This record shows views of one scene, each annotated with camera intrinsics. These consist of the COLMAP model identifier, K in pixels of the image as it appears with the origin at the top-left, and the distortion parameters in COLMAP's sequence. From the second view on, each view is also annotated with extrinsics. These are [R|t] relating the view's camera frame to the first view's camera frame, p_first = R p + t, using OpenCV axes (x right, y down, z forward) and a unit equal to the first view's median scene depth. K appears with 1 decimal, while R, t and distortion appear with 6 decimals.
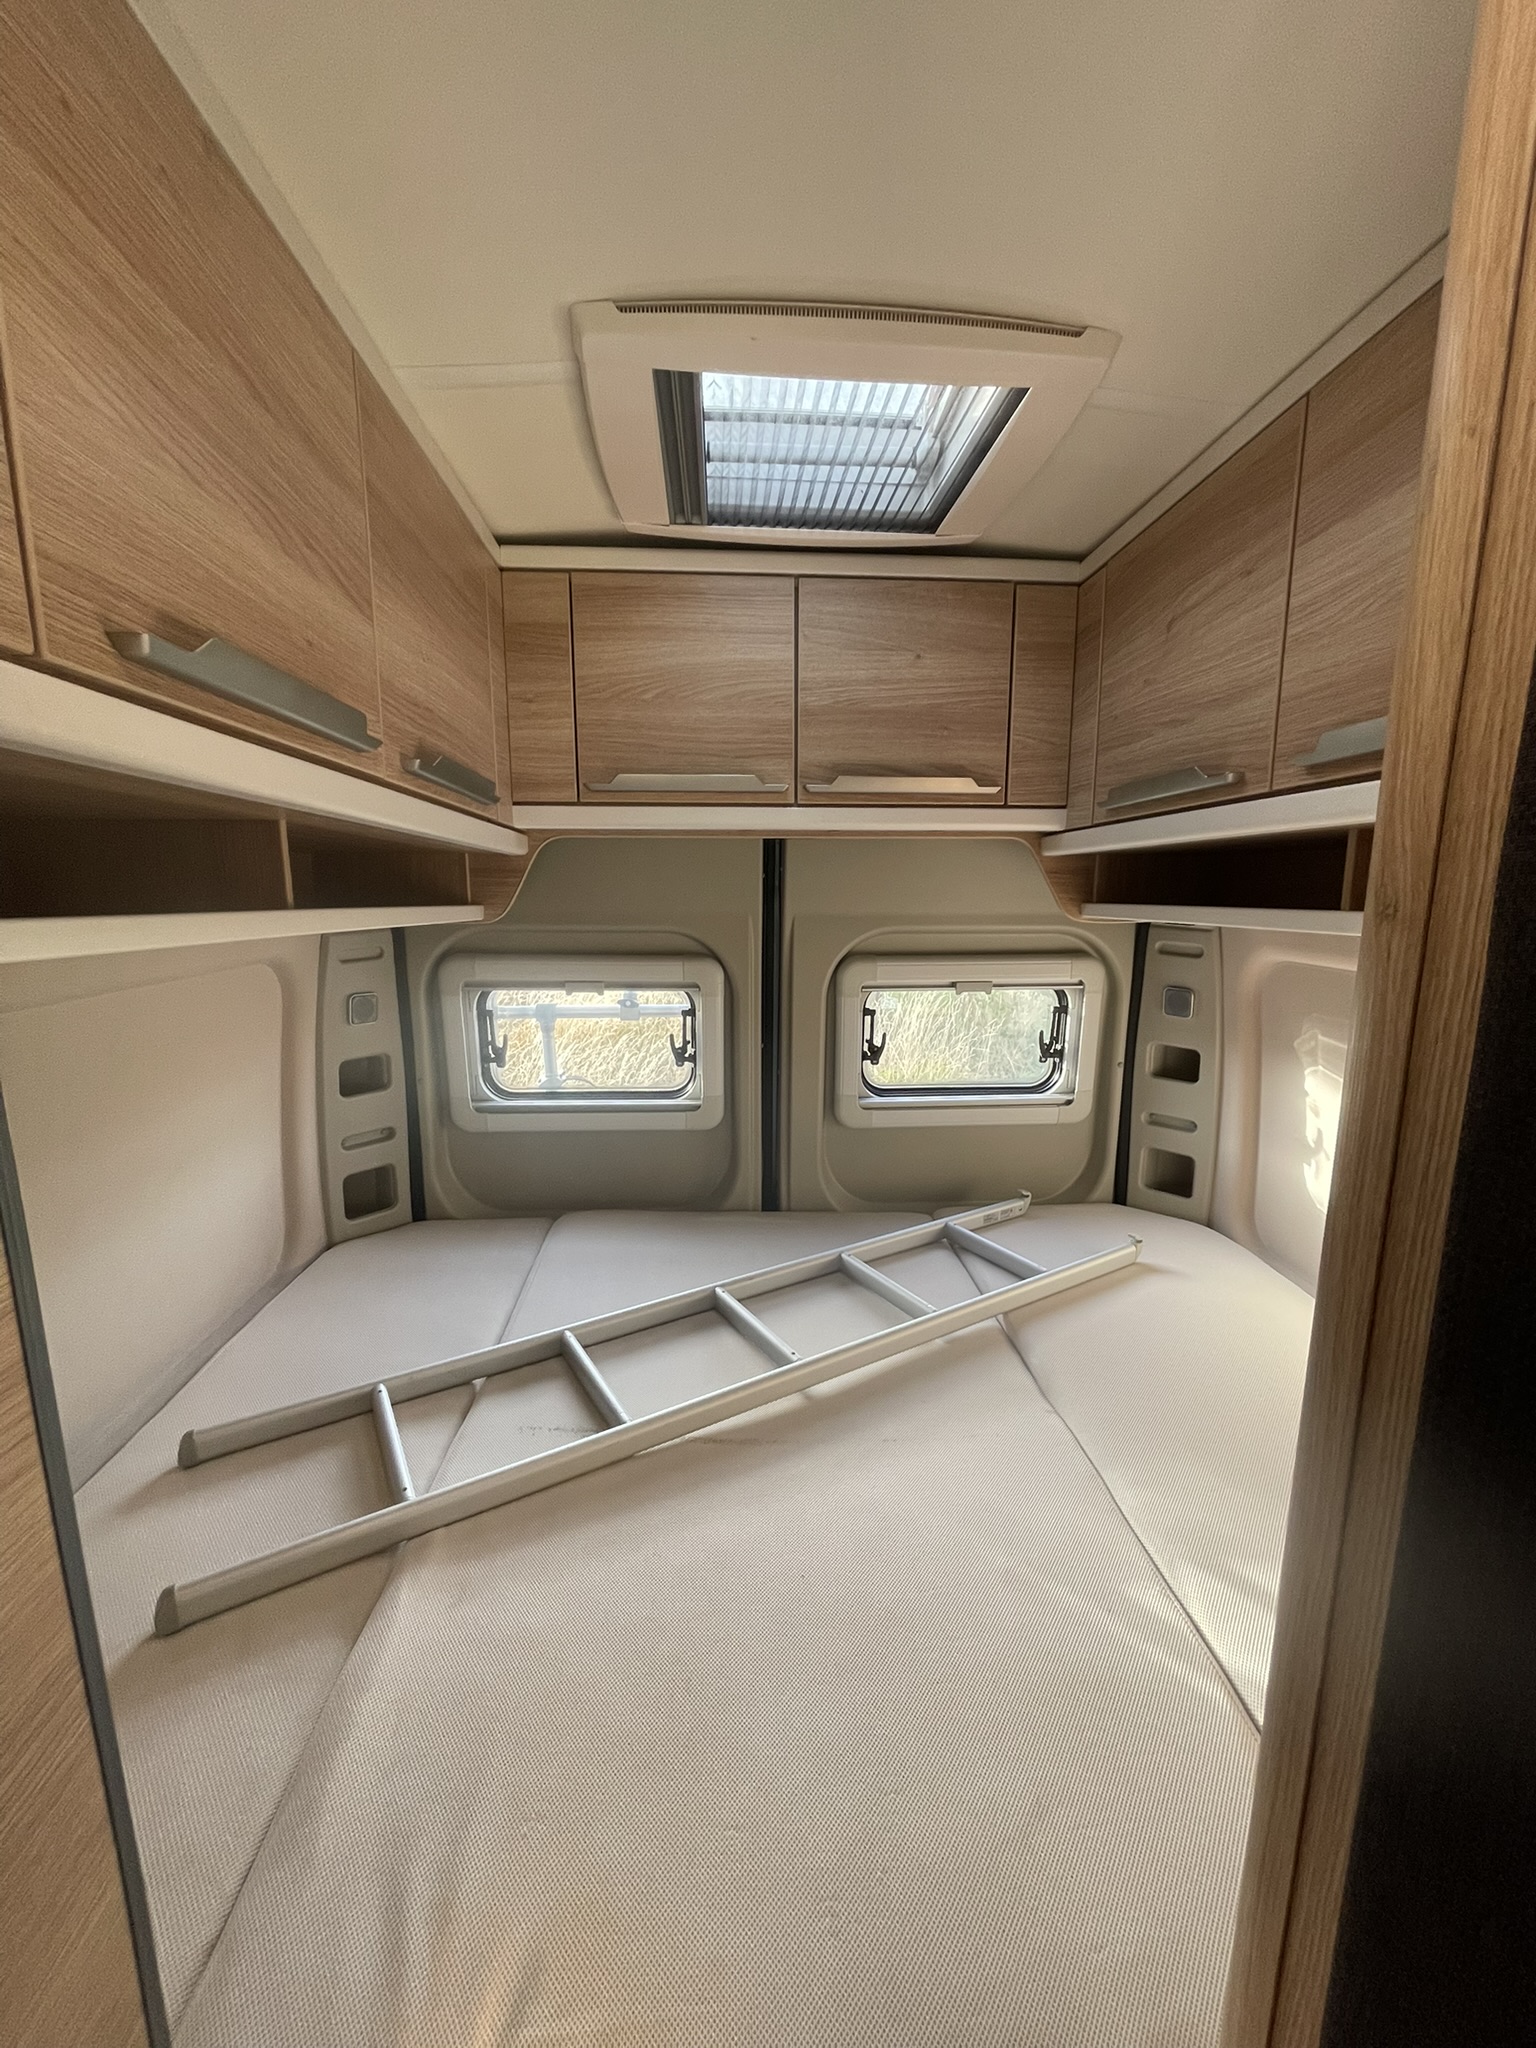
lens RADIAL K [[816.2, 0, 768.0], [0, 816.2, 1024.0], [0, 0, 1]] dist [-0.001160, -0.000075]
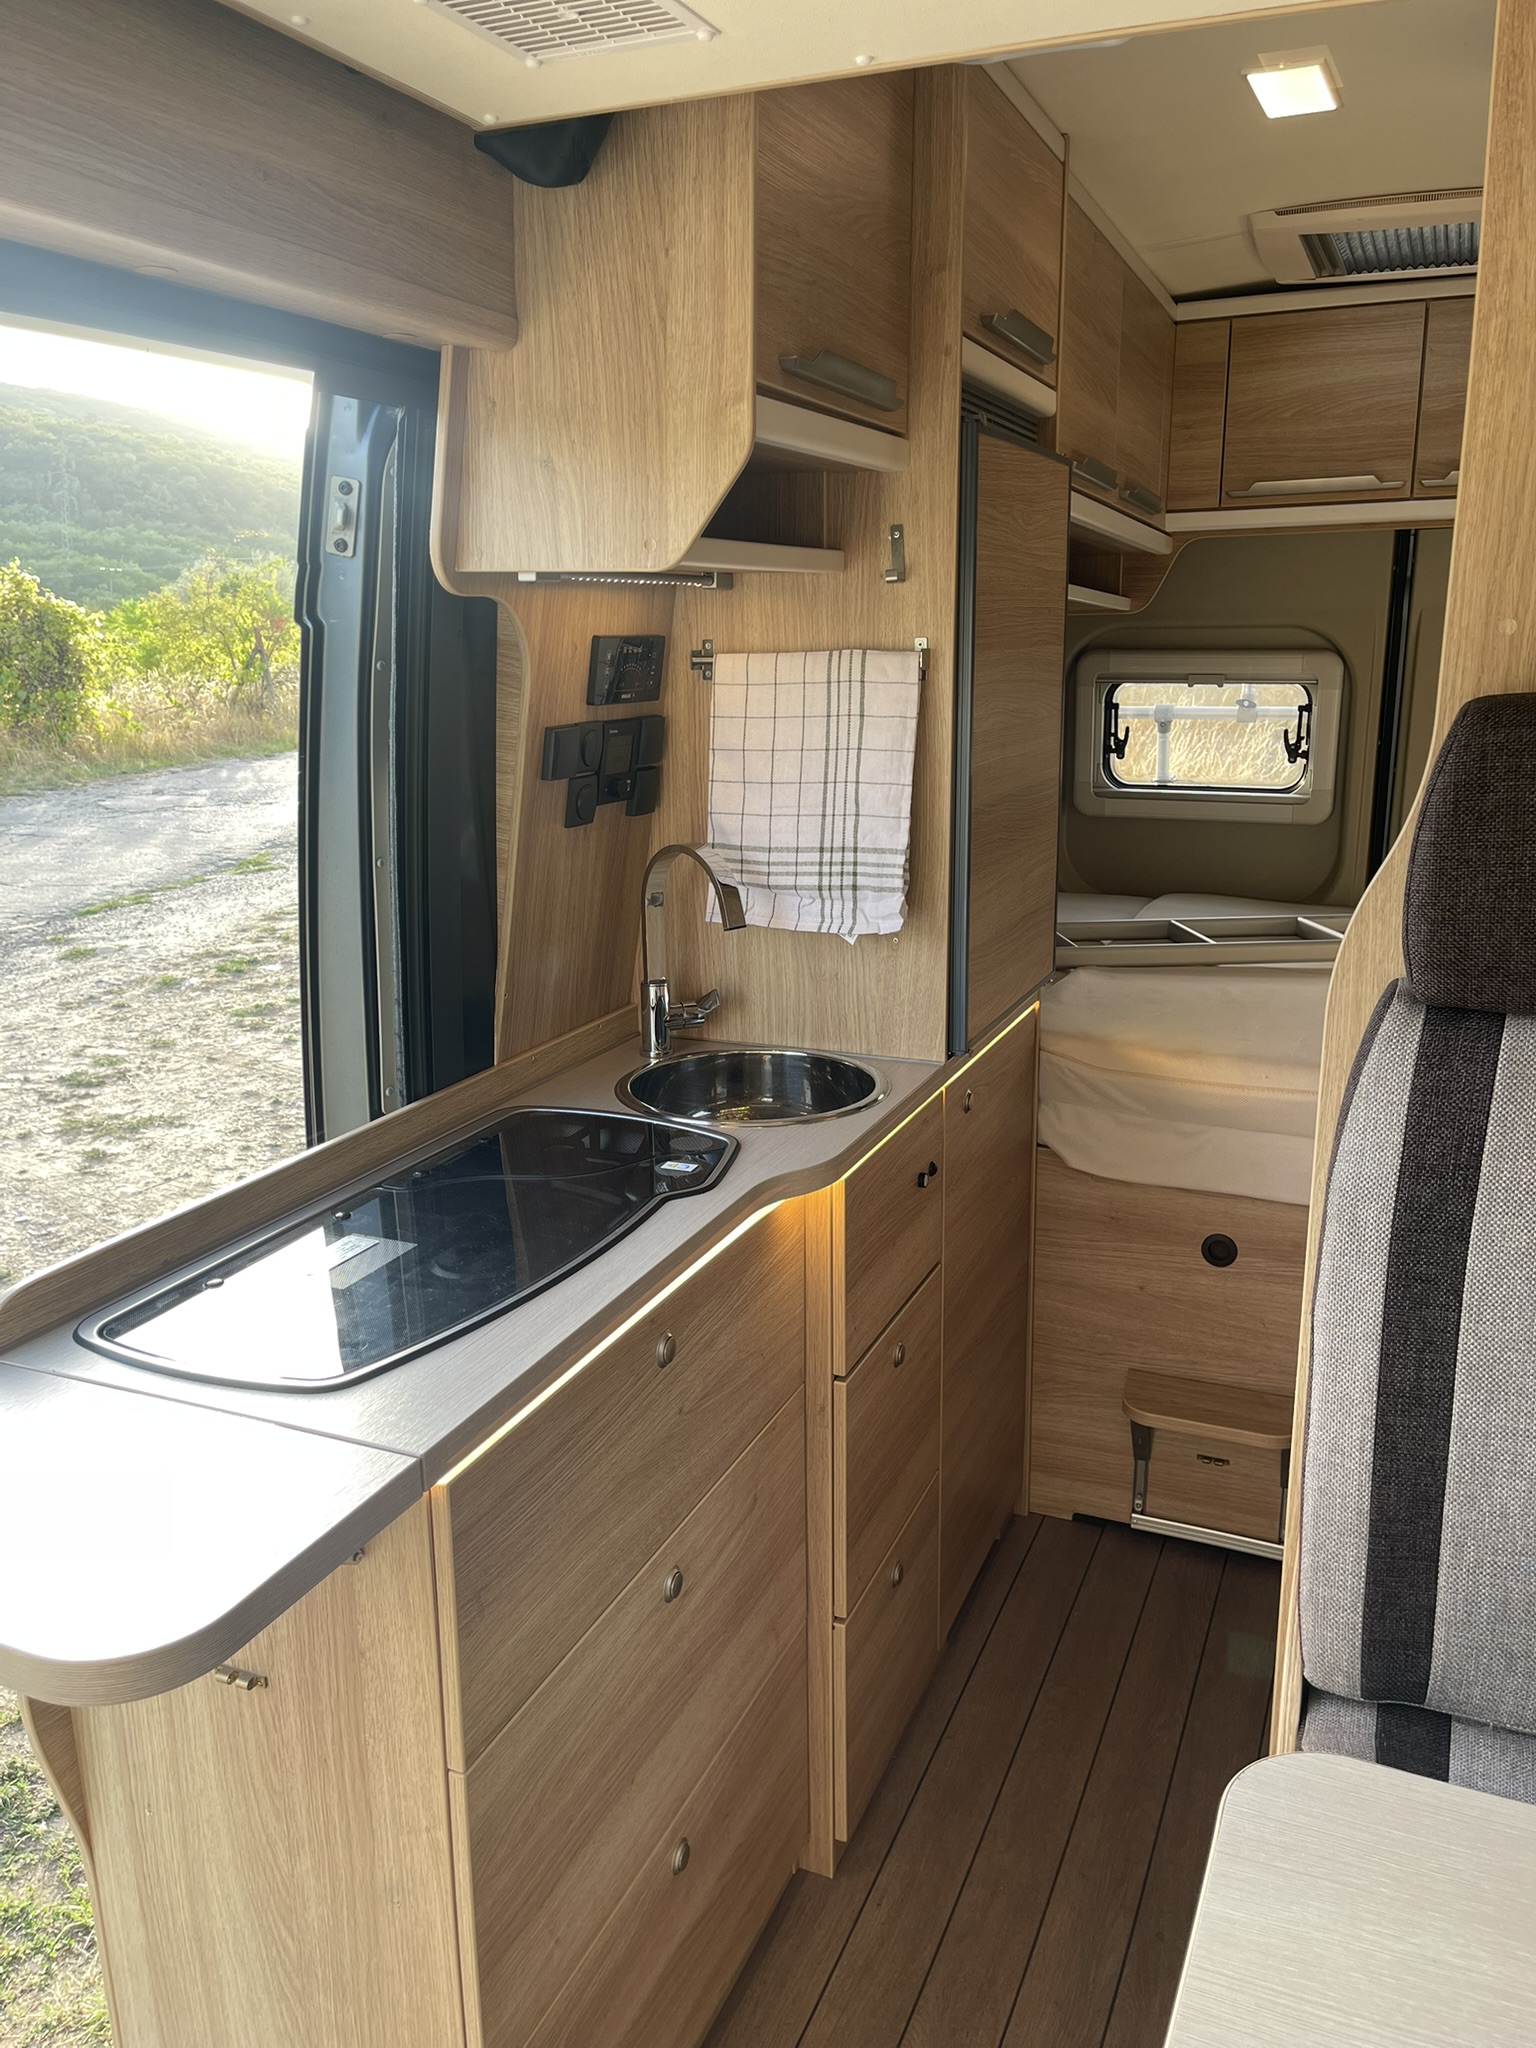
lens RADIAL K [[1554.2, 0, 776.0], [0, 1554.2, 1022.2], [0, 0, 1]] dist [0.063512, -0.072453]
pose [[0.893128, 0.095451, -0.439559, 0.215698], [-0.065915, 0.994449, 0.082016, 0.265669], [0.444947, -0.044277, 0.894462, -1.099069]]
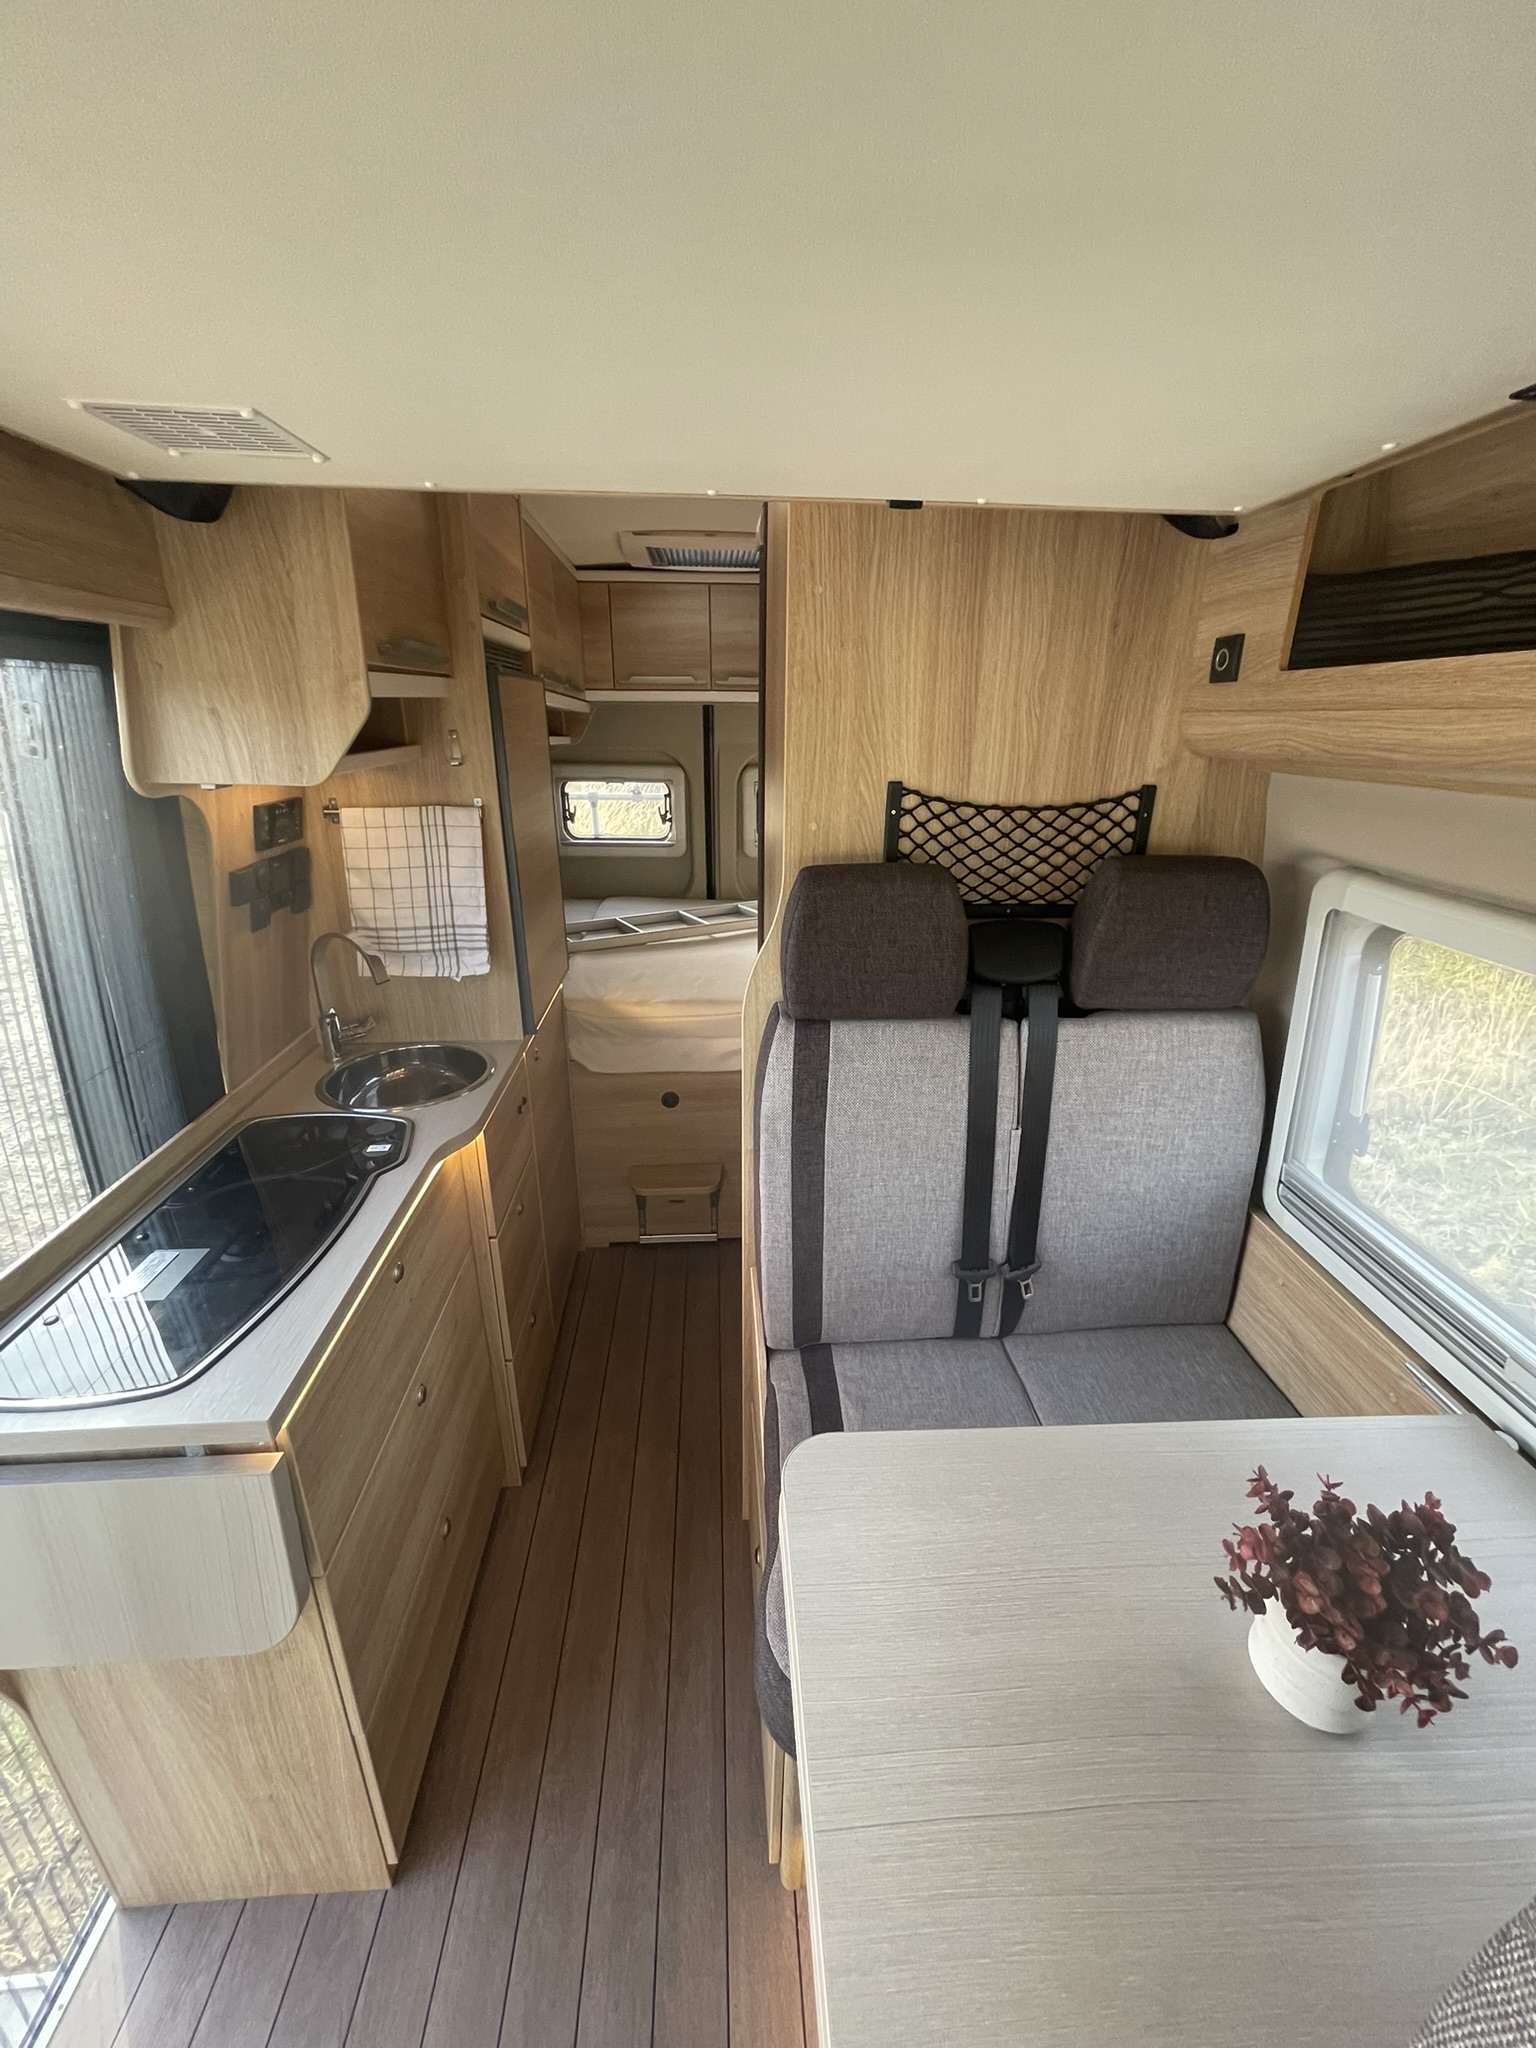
lens RADIAL K [[828.5, 0, 772.3], [0, 828.5, 1021.6], [0, 0, 1]] dist [-0.001792, 0.000013]
pose [[0.999964, 0.001522, 0.008299, 0.140809], [-0.002982, 0.983875, 0.178835, 0.167044], [-0.007893, -0.178854, 0.983844, -1.071856]]
